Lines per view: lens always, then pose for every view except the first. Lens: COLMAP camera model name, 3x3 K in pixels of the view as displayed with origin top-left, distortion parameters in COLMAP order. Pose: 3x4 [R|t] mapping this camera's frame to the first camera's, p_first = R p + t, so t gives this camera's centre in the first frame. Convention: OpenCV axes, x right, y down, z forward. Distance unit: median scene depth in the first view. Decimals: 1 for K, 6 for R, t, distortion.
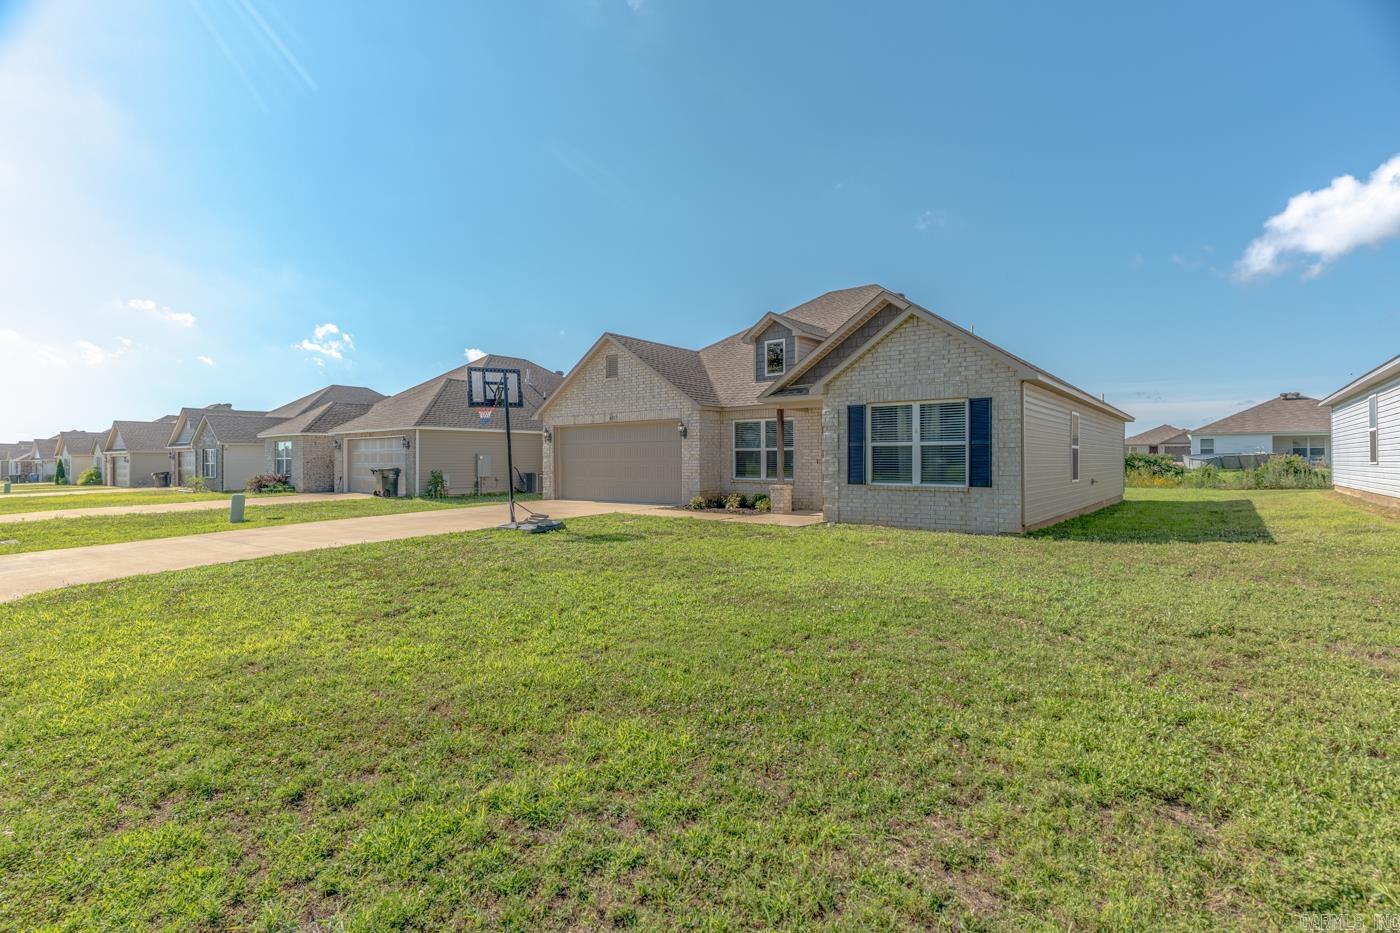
lens RADIAL K [[669.2, 0, 697.2], [0, 669.2, 459.3], [0, 0, 1]] dist [0.002859, -0.000052]
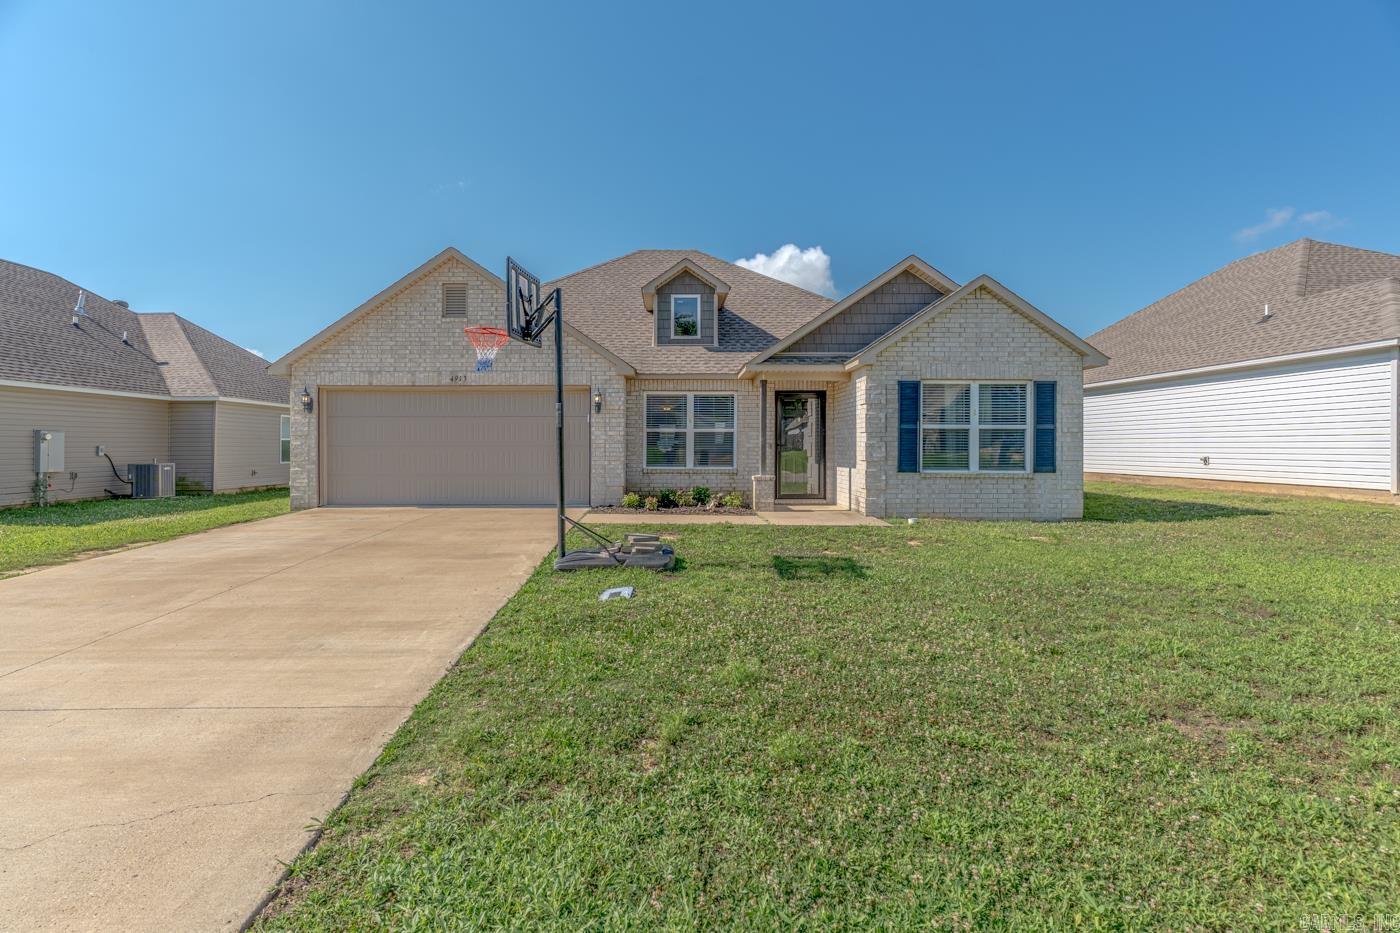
lens RADIAL K [[669.2, 0, 681.8], [0, 669.2, 441.7], [0, 0, 1]] dist [0.002859, -0.000052]
pose [[0.781803, 0.006178, 0.623495, -0.418701], [-0.004475, 0.999981, -0.004298, 0.002149], [-0.623510, 0.000570, 0.781816, 0.400657]]
